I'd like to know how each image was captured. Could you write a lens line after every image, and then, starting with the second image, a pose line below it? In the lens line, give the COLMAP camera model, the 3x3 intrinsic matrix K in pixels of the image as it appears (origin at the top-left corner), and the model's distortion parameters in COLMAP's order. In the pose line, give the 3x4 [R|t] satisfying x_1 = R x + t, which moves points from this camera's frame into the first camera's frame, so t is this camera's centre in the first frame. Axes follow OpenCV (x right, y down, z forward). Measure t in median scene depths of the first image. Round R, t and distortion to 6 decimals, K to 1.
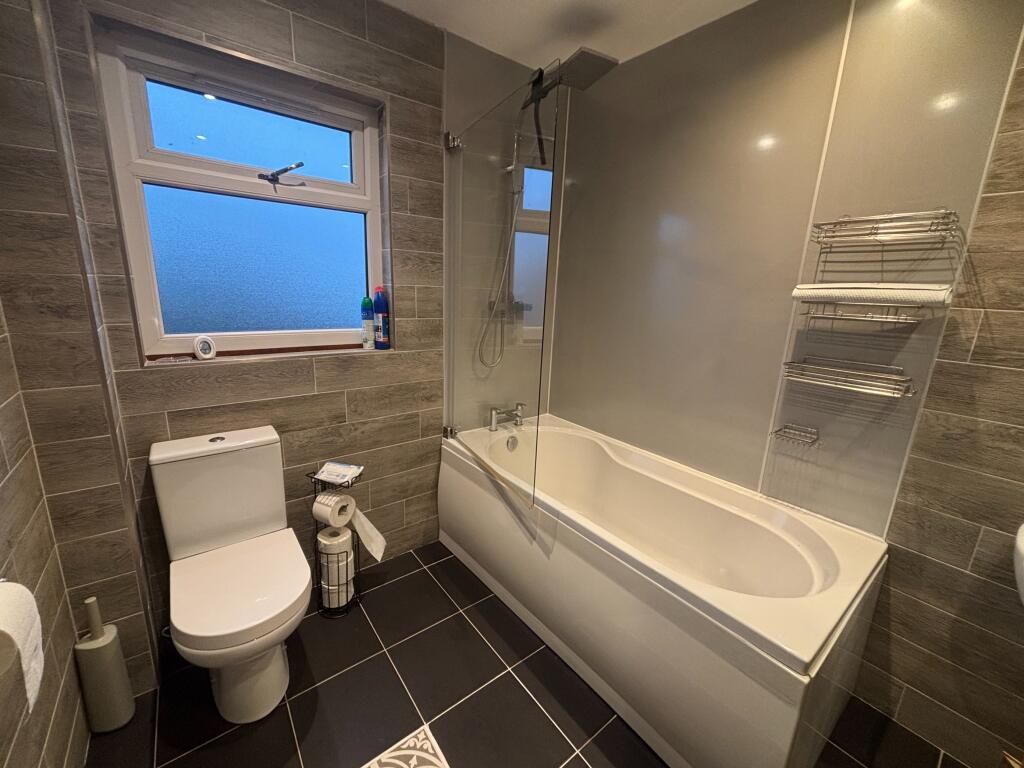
lens RADIAL K [[409.1, 0, 510.0], [0, 409.1, 378.2], [0, 0, 1]] dist [-0.001432, -0.000188]
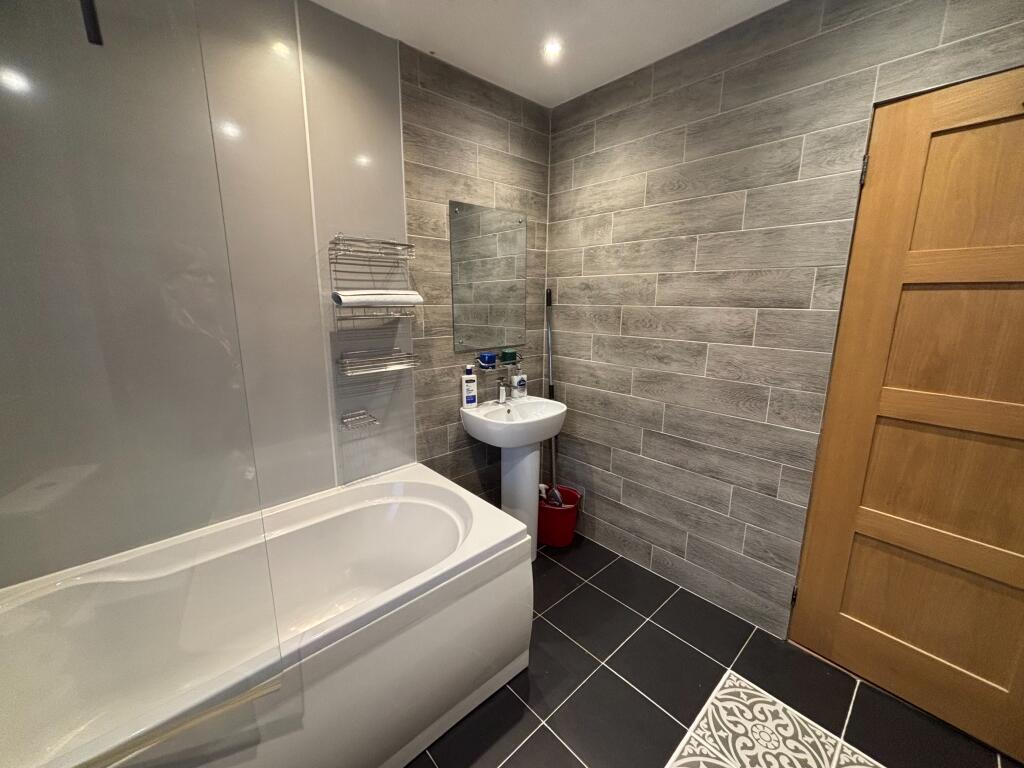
lens RADIAL K [[409.1, 0, 511.1], [0, 409.1, 387.9], [0, 0, 1]] dist [-0.001432, -0.000188]
pose [[-0.095758, -0.241293, 0.965716, -0.461010], [0.216384, 0.941928, 0.256806, -0.158044], [-0.971601, 0.233557, -0.037985, 0.619419]]
